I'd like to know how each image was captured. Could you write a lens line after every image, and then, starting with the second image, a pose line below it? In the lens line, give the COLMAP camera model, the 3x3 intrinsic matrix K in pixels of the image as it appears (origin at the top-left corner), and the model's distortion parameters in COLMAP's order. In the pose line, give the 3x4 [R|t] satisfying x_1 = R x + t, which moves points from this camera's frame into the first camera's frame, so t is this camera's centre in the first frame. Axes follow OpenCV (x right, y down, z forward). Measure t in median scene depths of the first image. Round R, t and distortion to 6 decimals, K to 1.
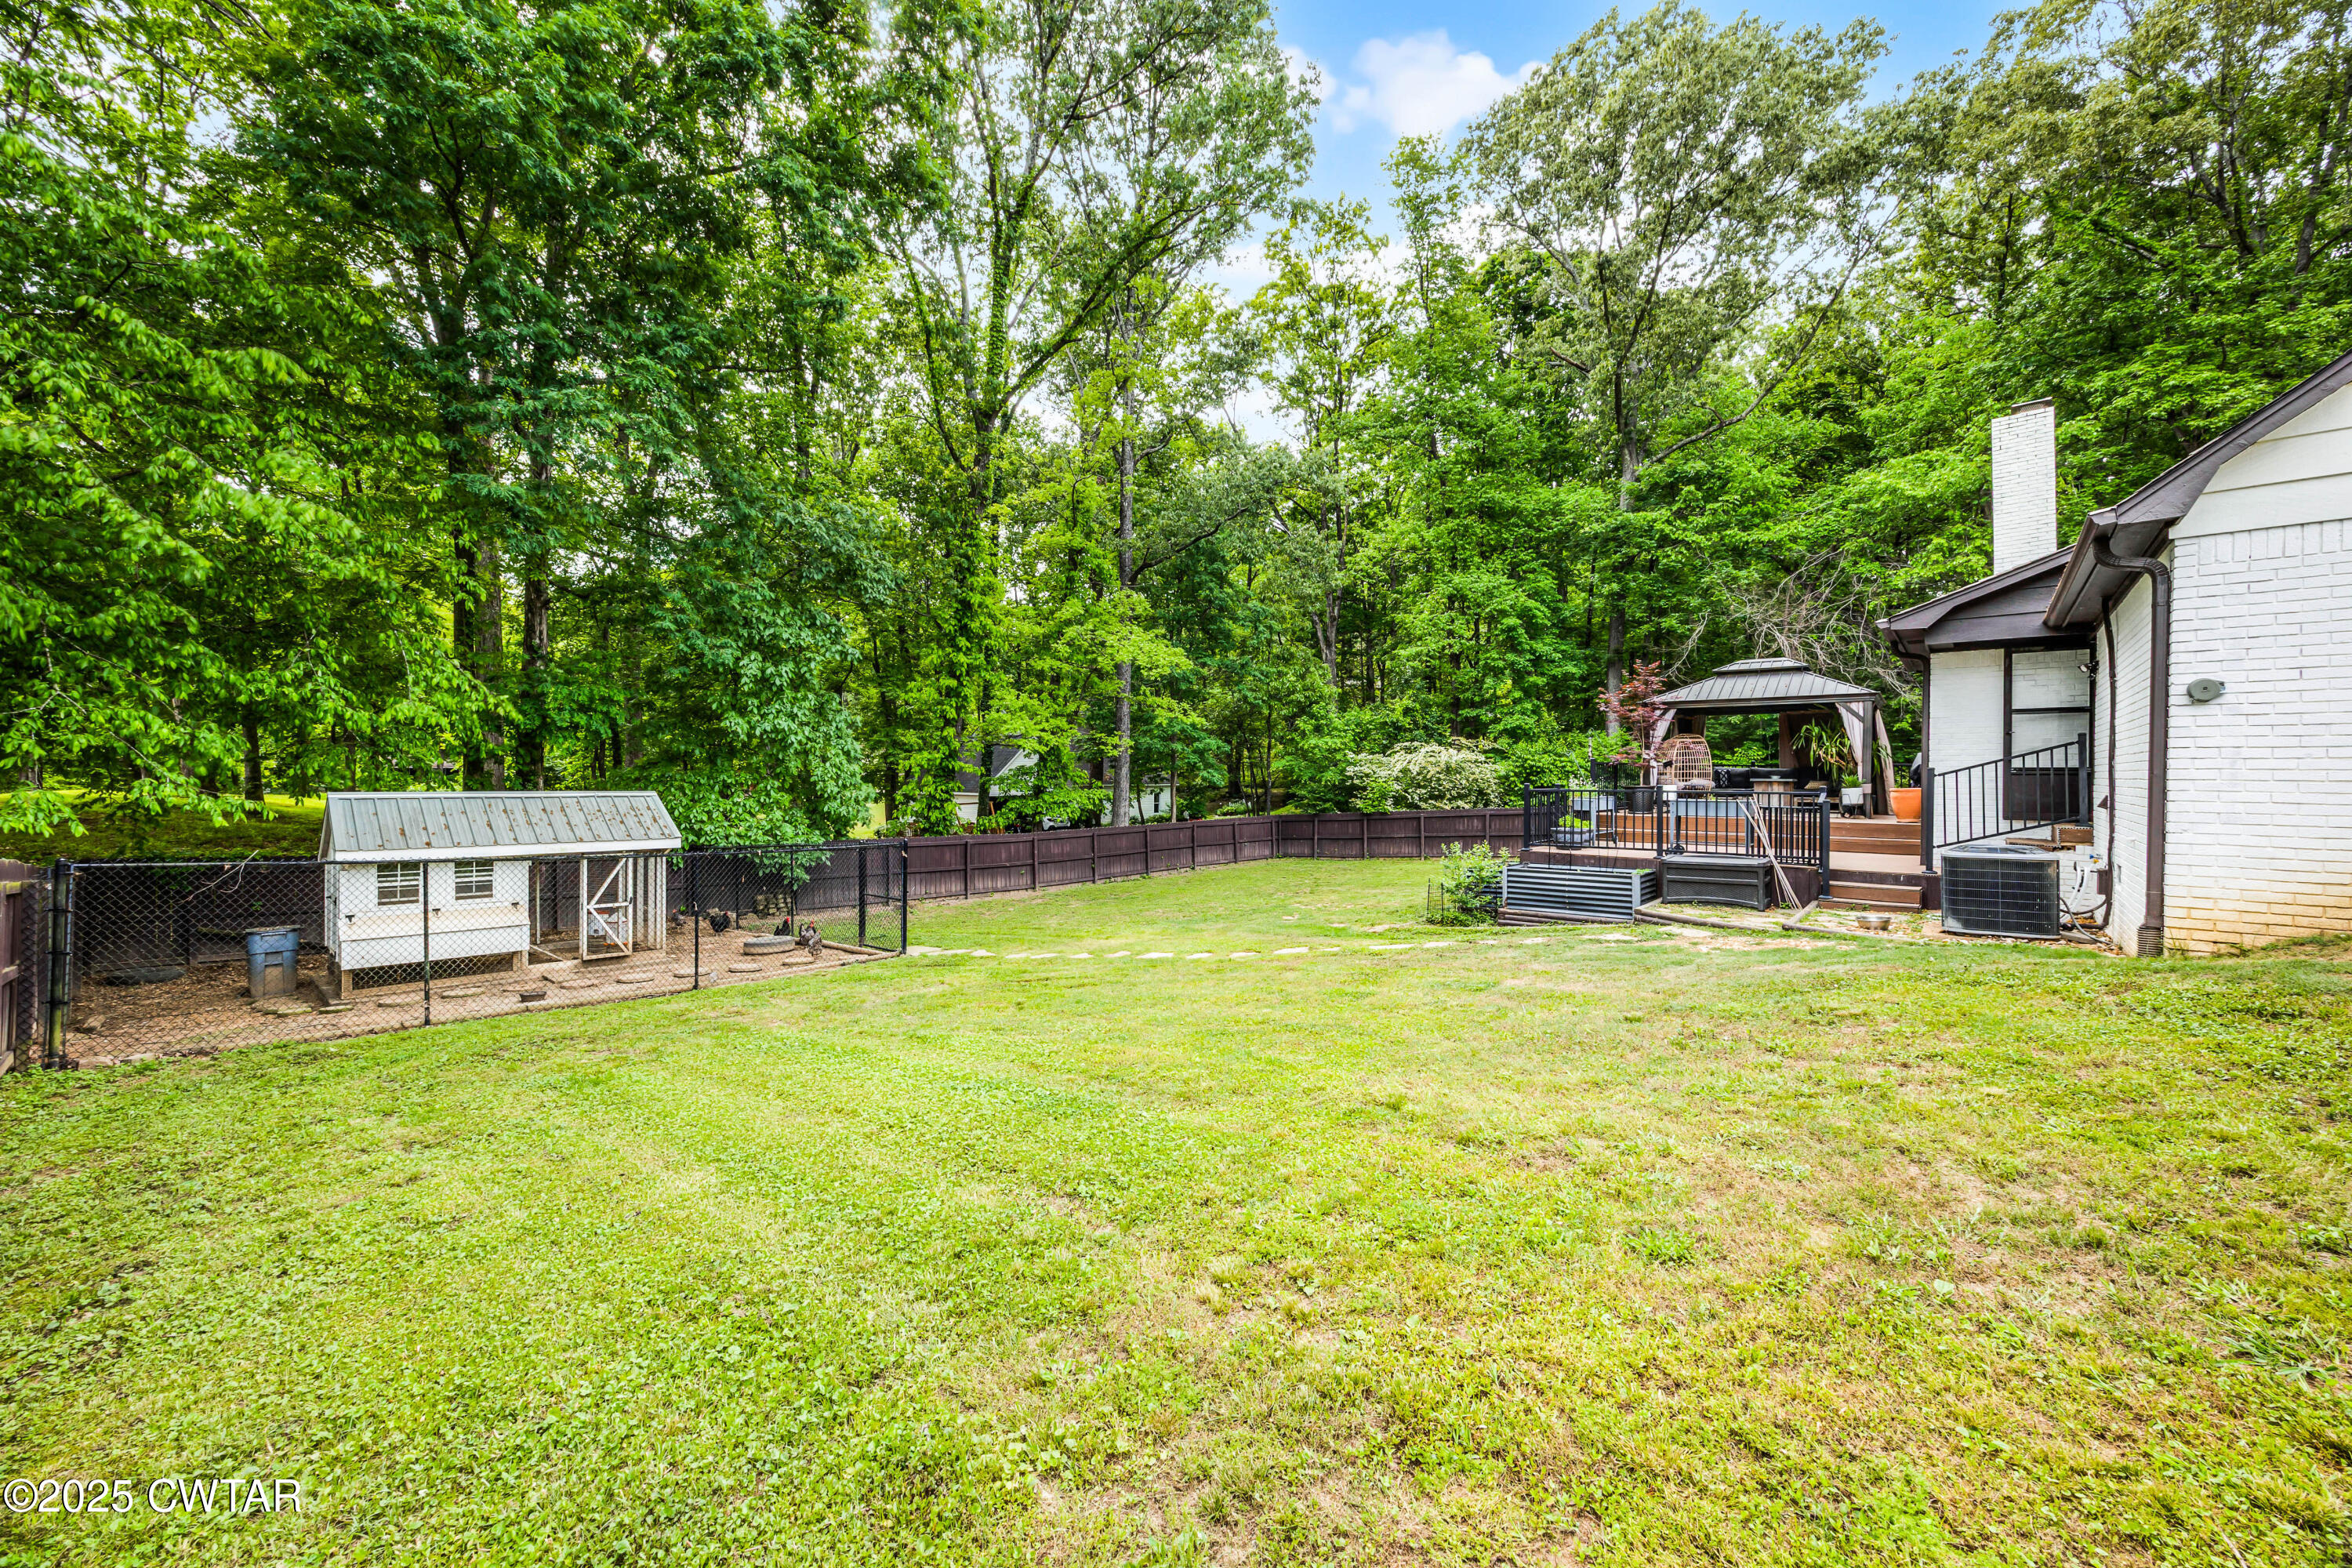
lens RADIAL K [[911.2, 0, 1181.5], [0, 911.2, 783.6], [0, 0, 1]] dist [0.002027, 0.000178]
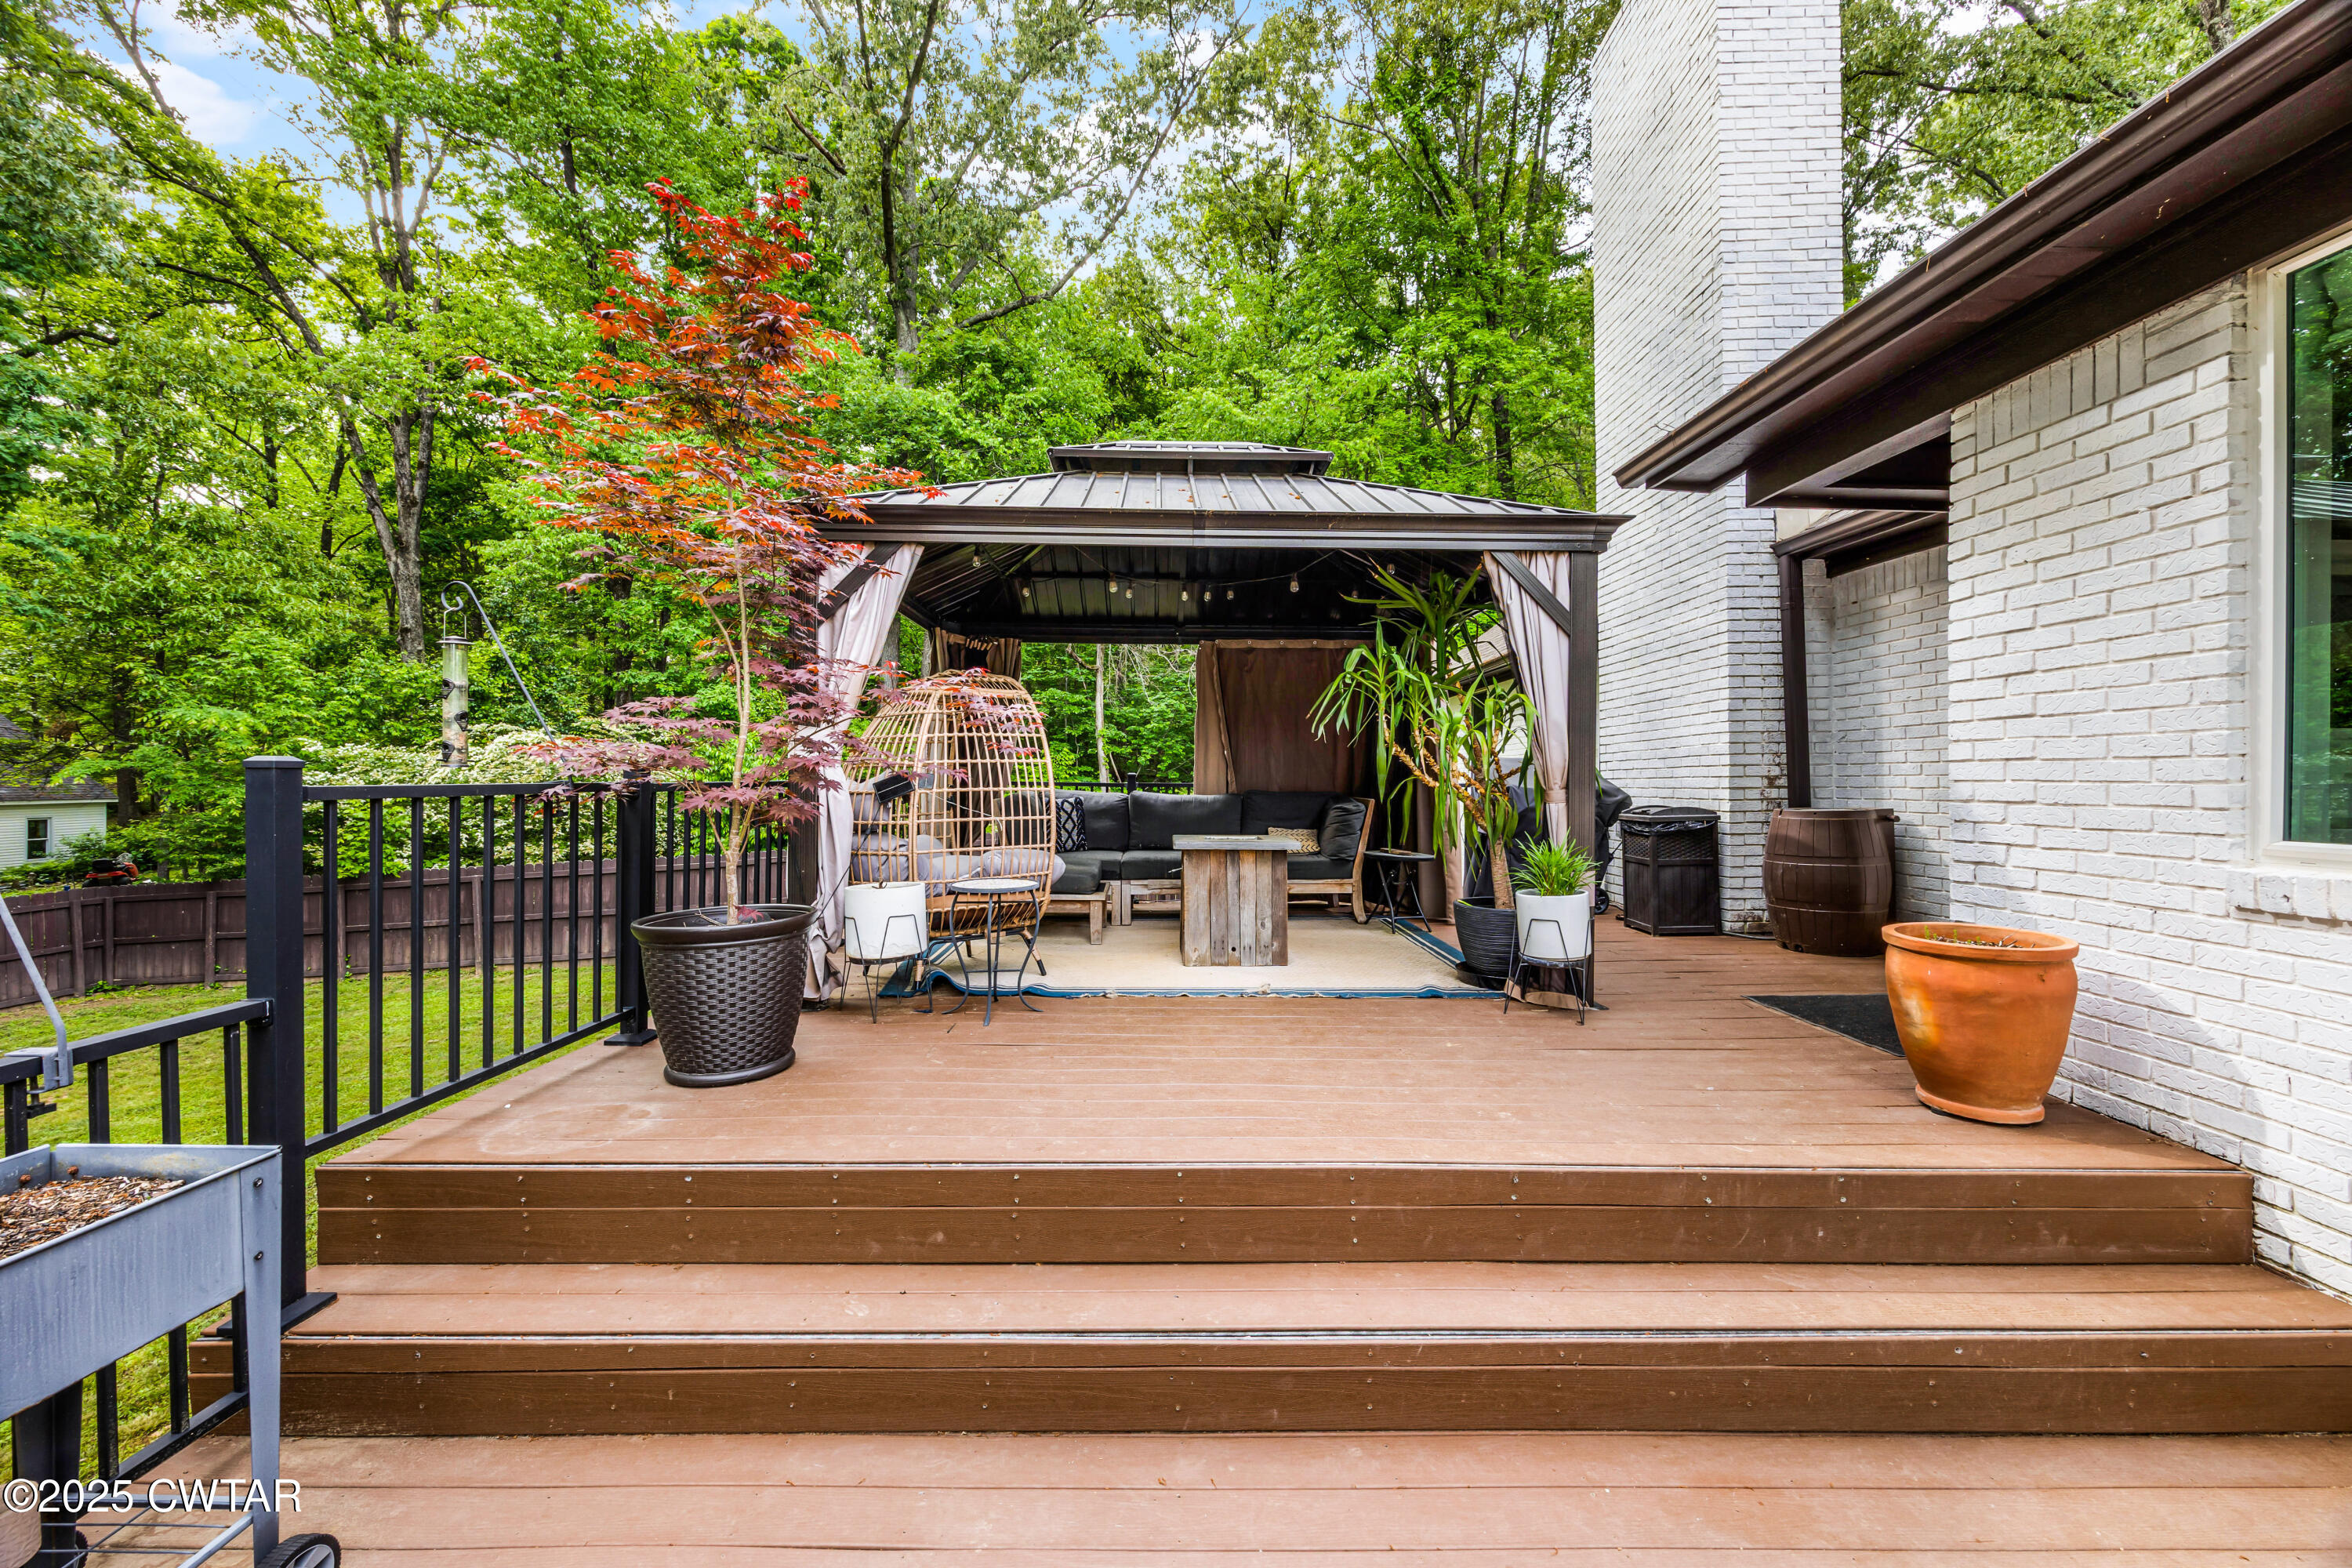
lens RADIAL K [[911.2, 0, 1181.5], [0, 911.2, 783.6], [0, 0, 1]] dist [0.002027, 0.000178]
pose [[0.753774, -0.002832, 0.657128, 0.366915], [0.003919, 0.999992, -0.000186, -0.018900], [-0.657122, 0.002715, 0.753779, 0.652781]]
